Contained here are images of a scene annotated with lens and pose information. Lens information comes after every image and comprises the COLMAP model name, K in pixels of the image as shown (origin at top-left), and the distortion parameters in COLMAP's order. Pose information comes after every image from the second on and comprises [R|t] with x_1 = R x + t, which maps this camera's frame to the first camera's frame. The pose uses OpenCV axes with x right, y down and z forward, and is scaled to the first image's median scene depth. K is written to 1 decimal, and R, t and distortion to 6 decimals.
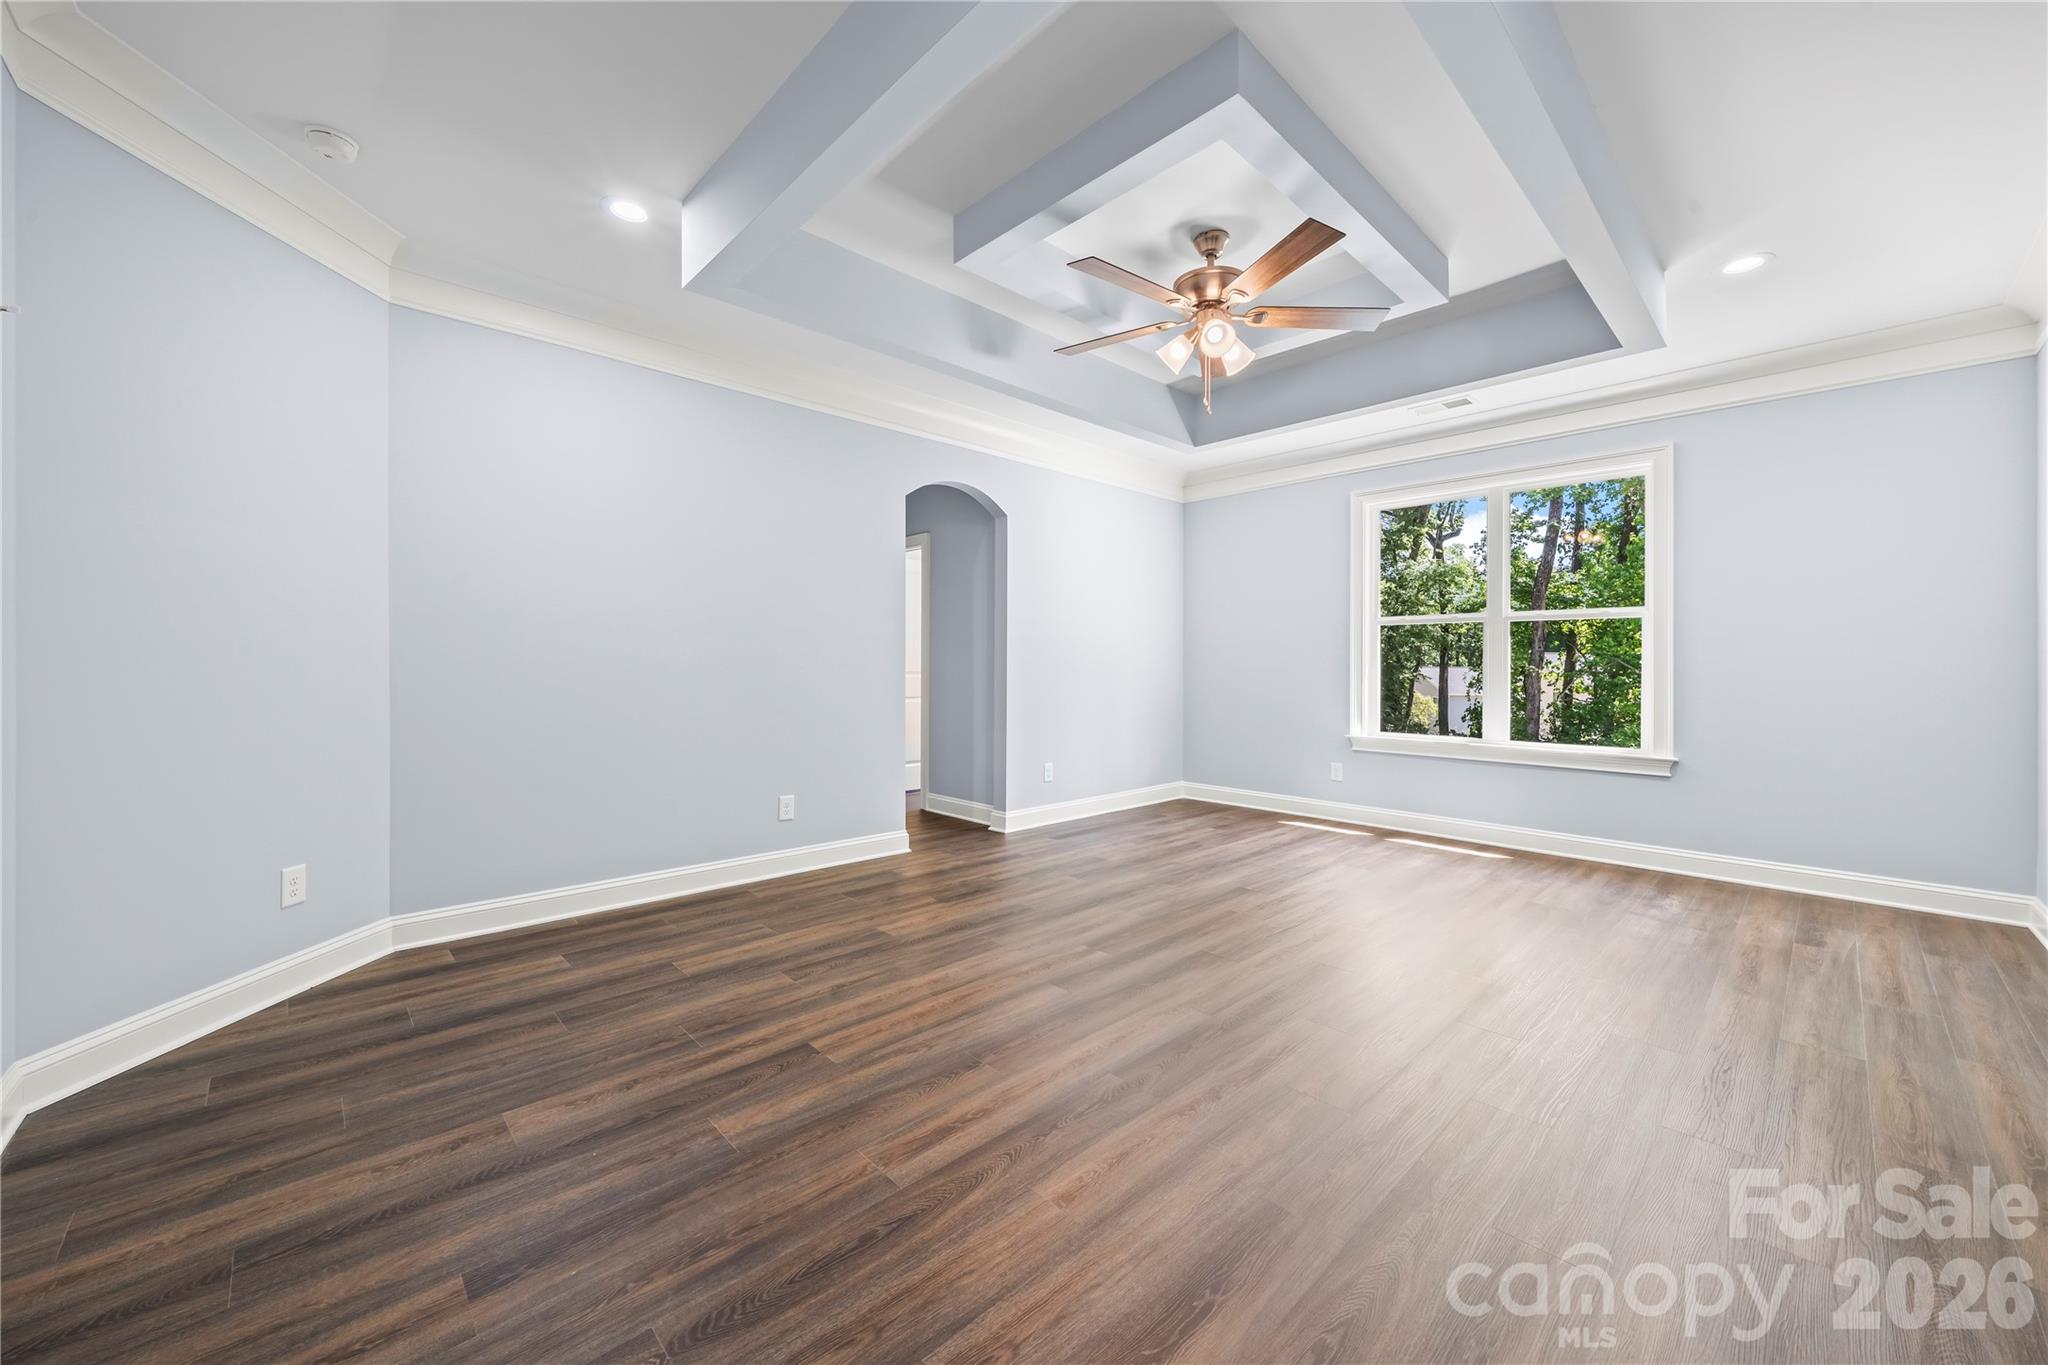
lens RADIAL K [[747.2, 0, 1026.3], [0, 747.2, 664.5], [0, 0, 1]] dist [-0.003008, -0.000358]
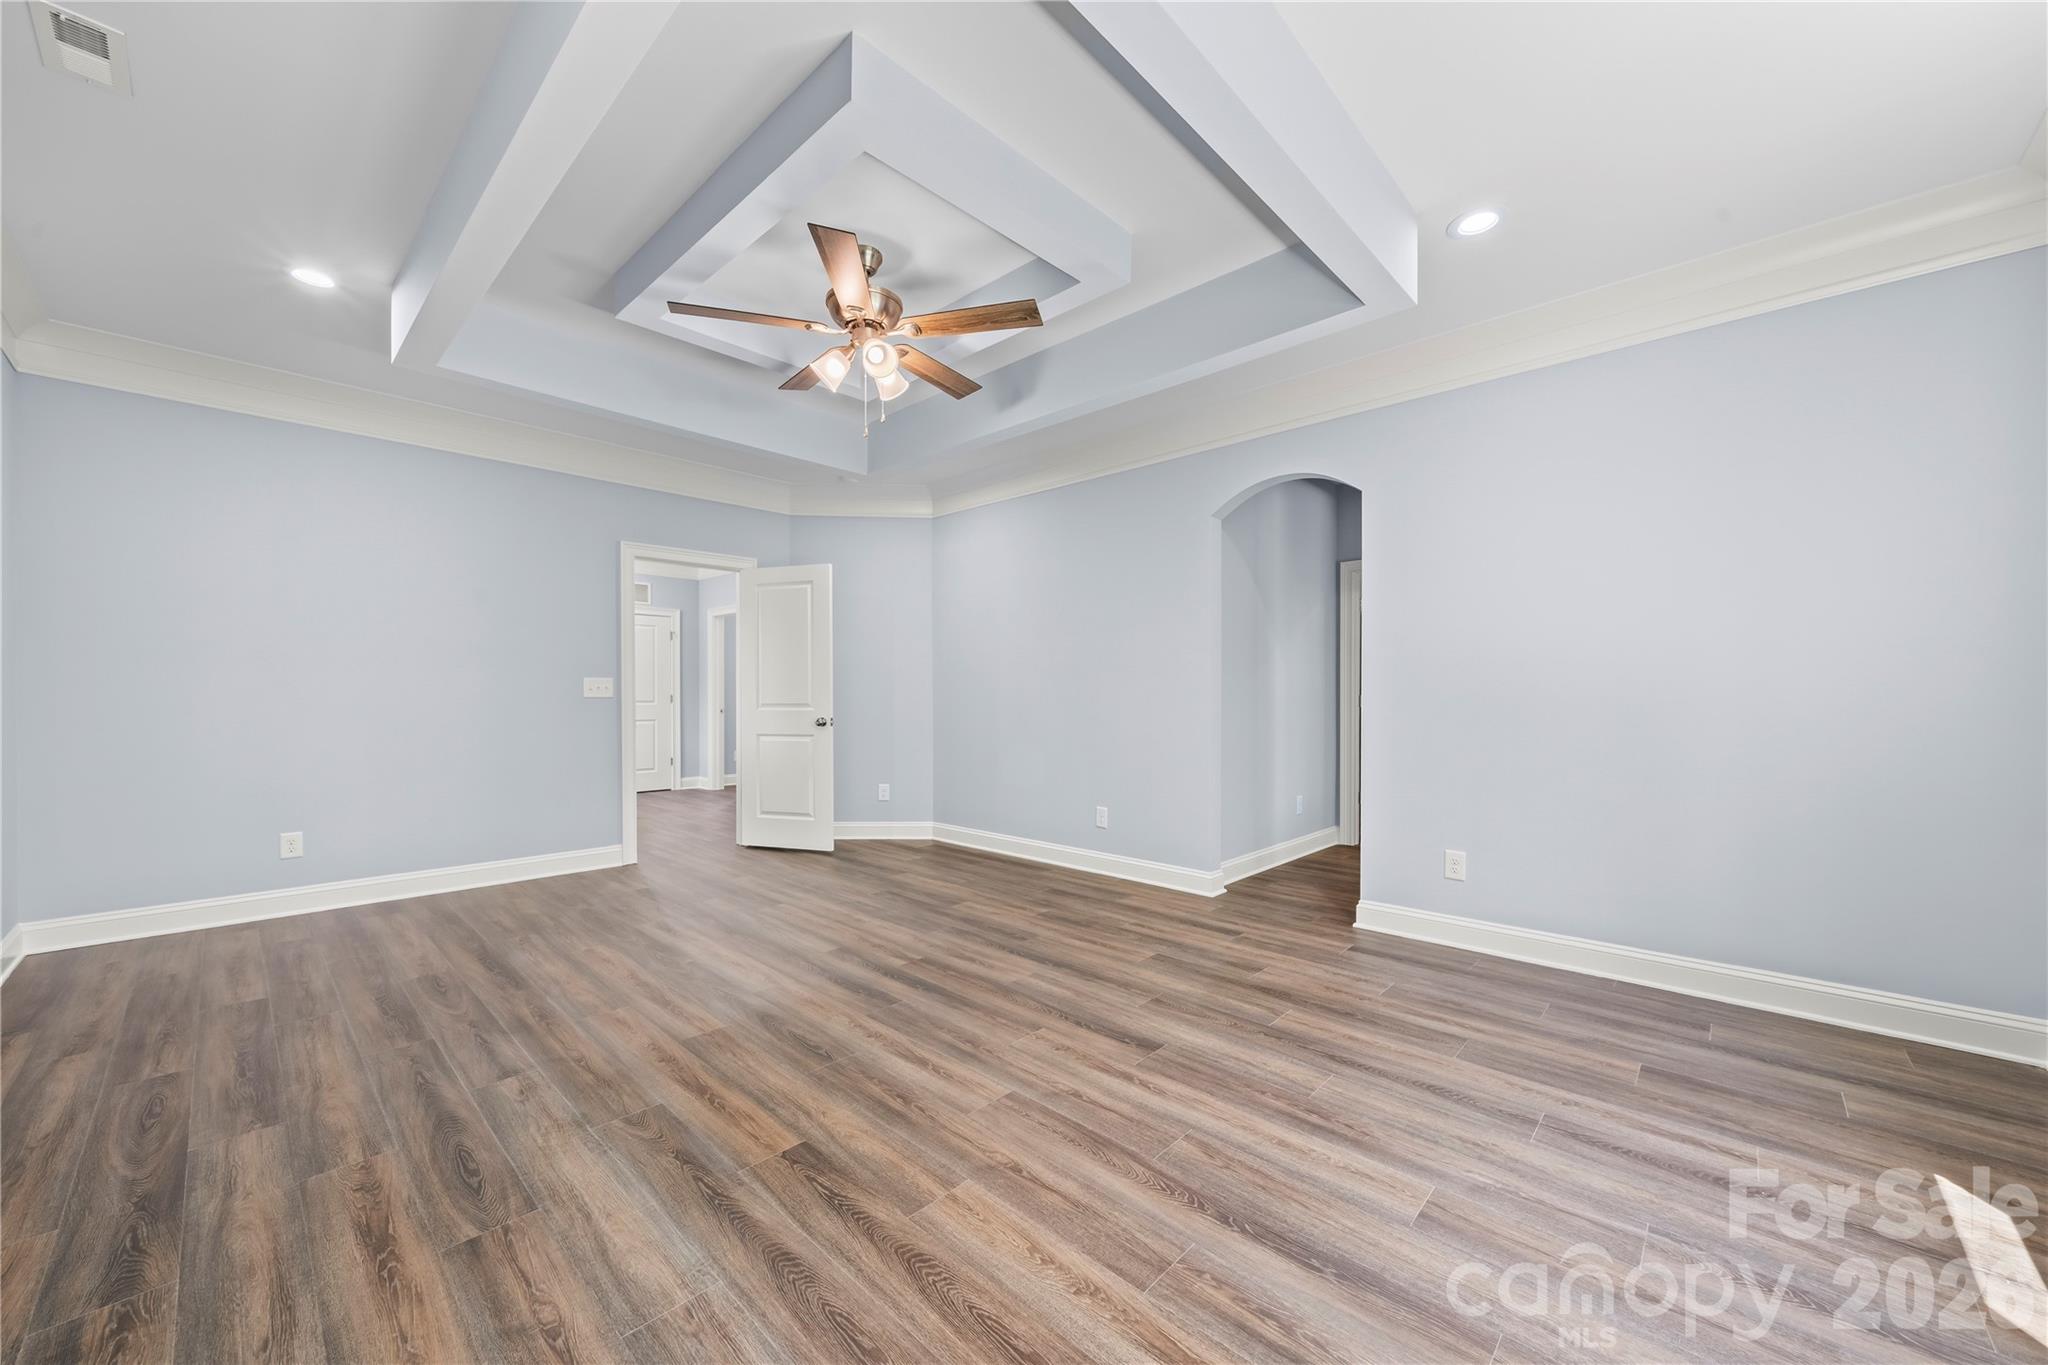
lens RADIAL K [[747.2, 0, 1026.0], [0, 747.2, 697.9], [0, 0, 1]] dist [-0.003008, -0.000358]
pose [[0.082296, -0.002044, -0.996606, 1.083570], [-0.002719, 0.999994, -0.002275, 0.006493], [0.996604, 0.002897, 0.082289, 0.992131]]
